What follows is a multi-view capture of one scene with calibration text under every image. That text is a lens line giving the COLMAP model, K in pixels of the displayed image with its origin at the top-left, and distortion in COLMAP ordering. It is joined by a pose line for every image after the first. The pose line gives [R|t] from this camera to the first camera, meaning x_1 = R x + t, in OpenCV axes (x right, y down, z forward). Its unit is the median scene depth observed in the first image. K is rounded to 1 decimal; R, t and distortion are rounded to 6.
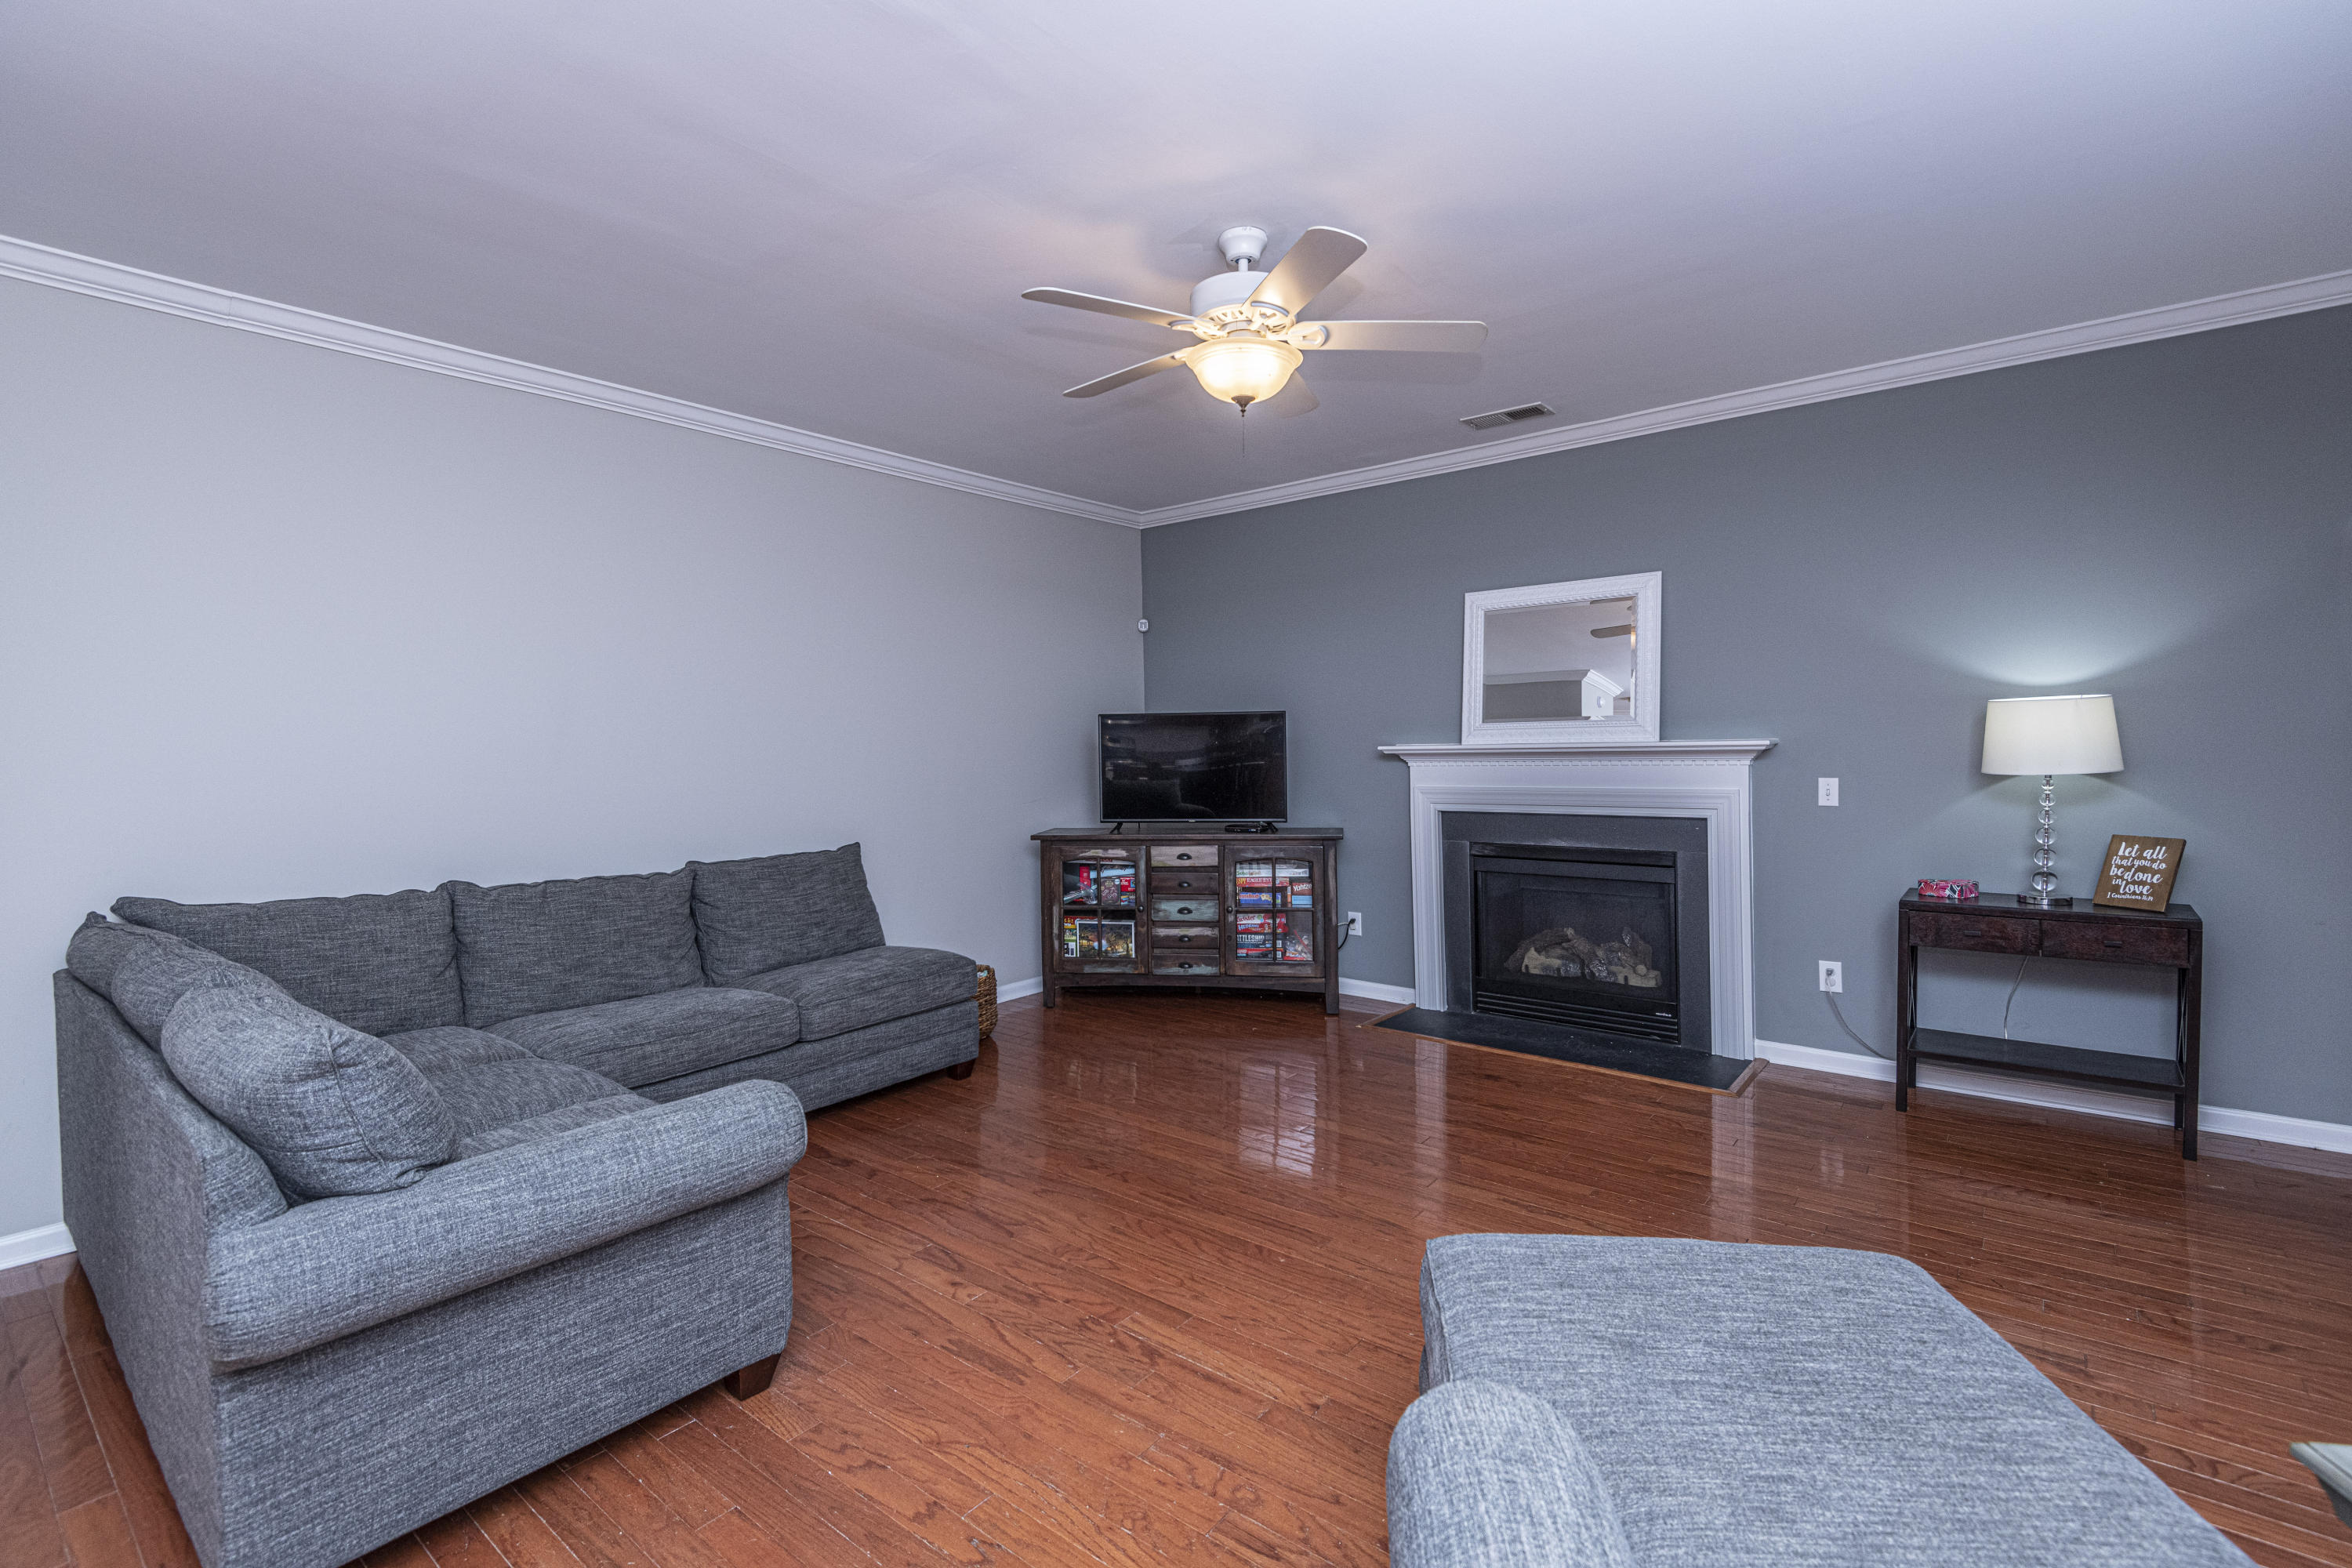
lens RADIAL K [[1054.7, 0, 1184.1], [0, 1054.7, 758.7], [0, 0, 1]] dist [0.056306, -0.042824]
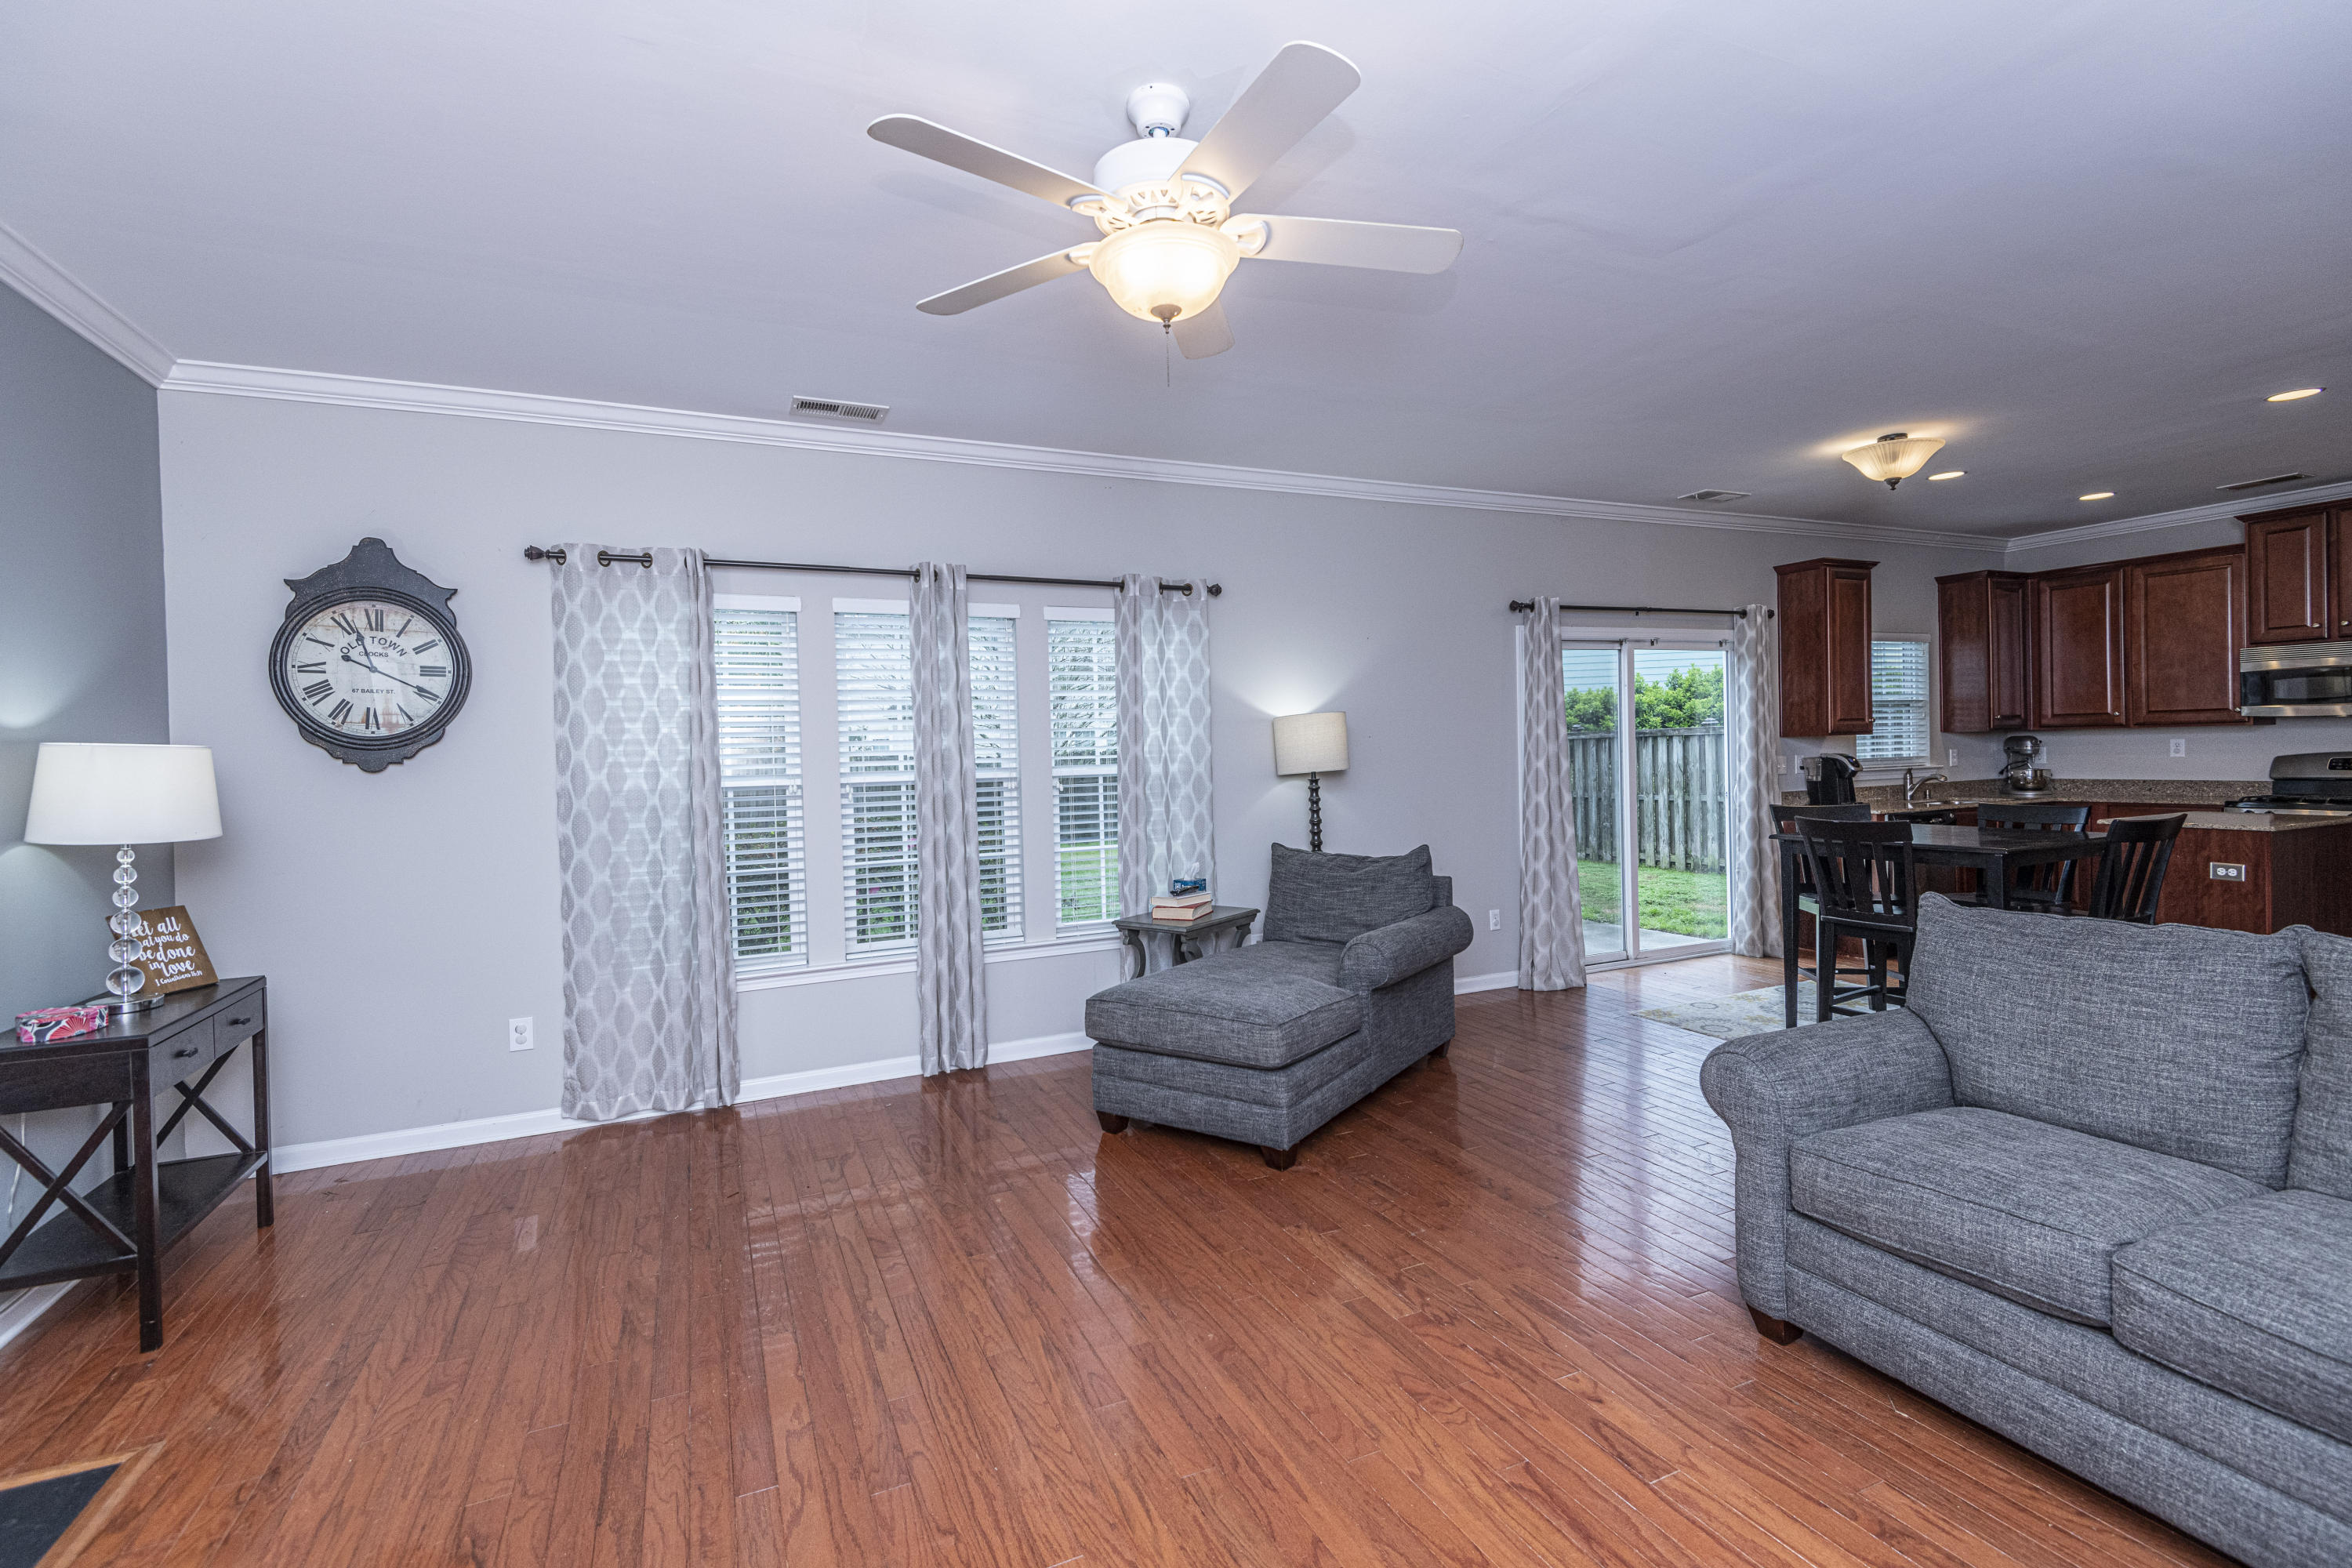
lens RADIAL K [[1056.8, 0, 1182.5], [0, 1056.8, 761.7], [0, 0, 1]] dist [0.040045, -0.024594]
pose [[-0.894527, 0.037193, 0.445464, -0.182834], [0.050408, 0.998569, 0.017848, -0.015529], [-0.444163, 0.038420, -0.895122, 1.081846]]
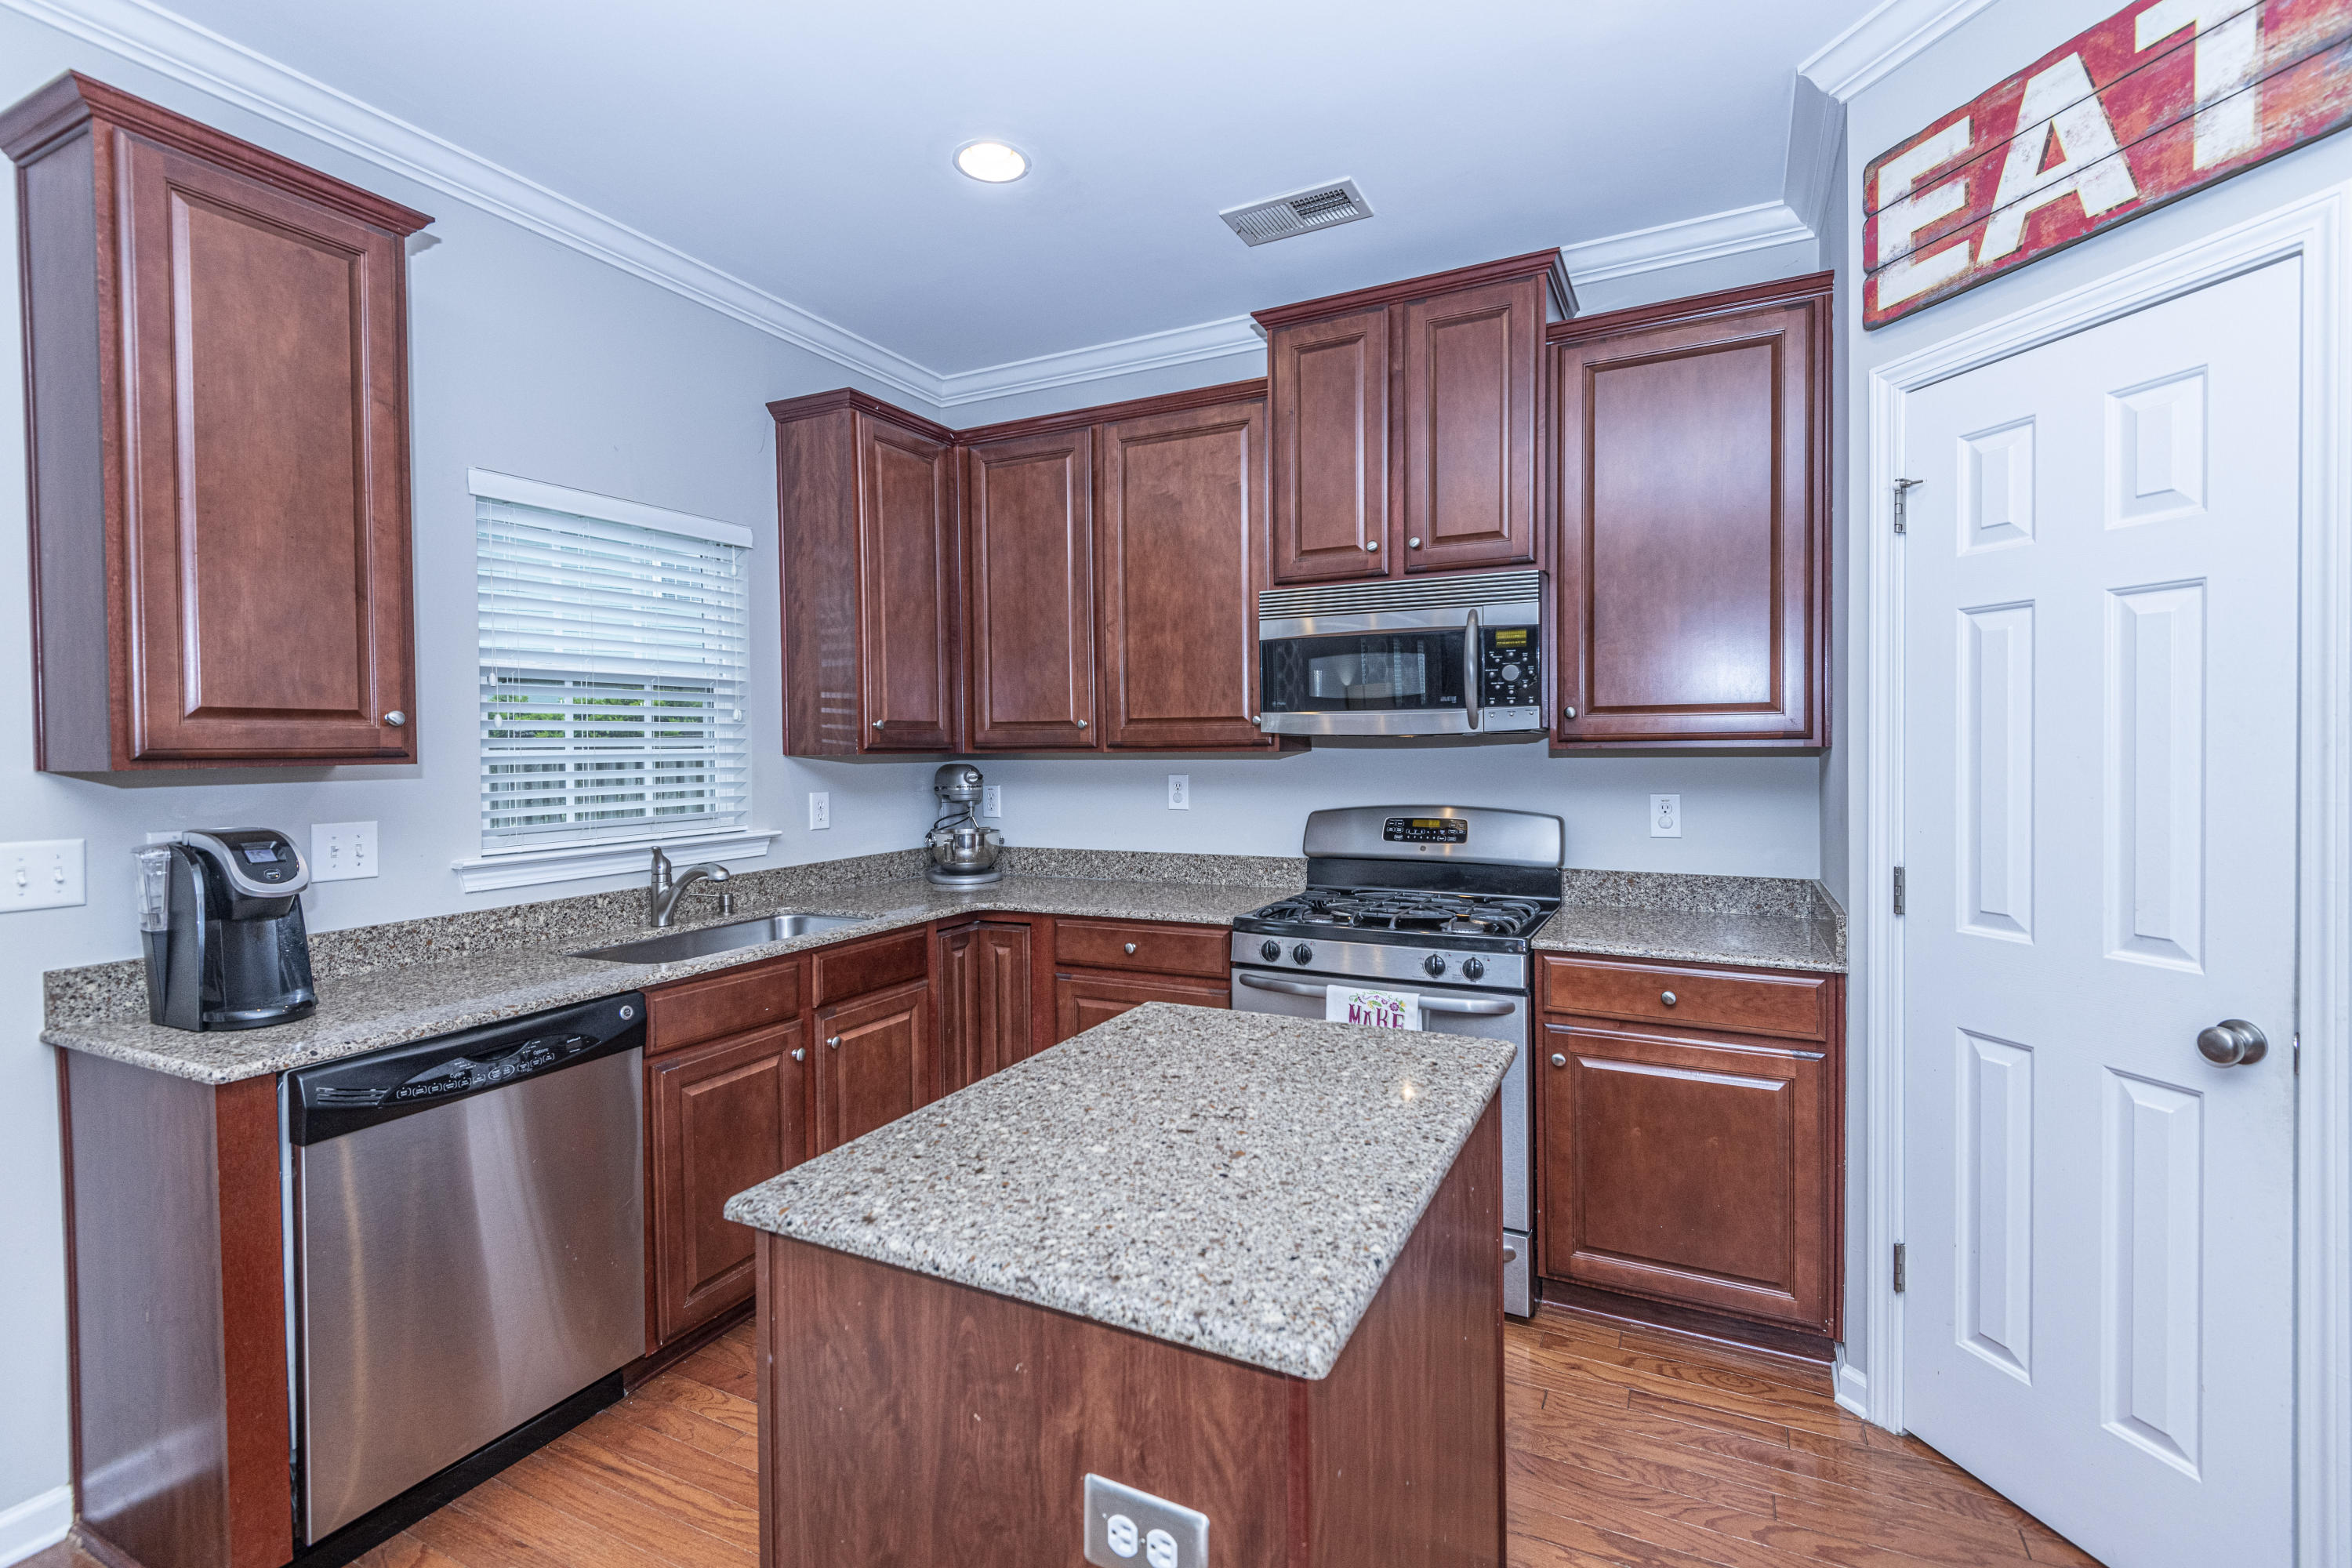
lens RADIAL K [[1056.8, 0, 1182.5], [0, 1056.8, 761.7], [0, 0, 1]] dist [0.040045, -0.024594]
pose [[-0.976165, 0.032217, -0.214624, -0.602216], [0.024790, 0.999000, 0.037207, 0.011681], [0.215608, 0.030999, -0.975988, -0.140399]]
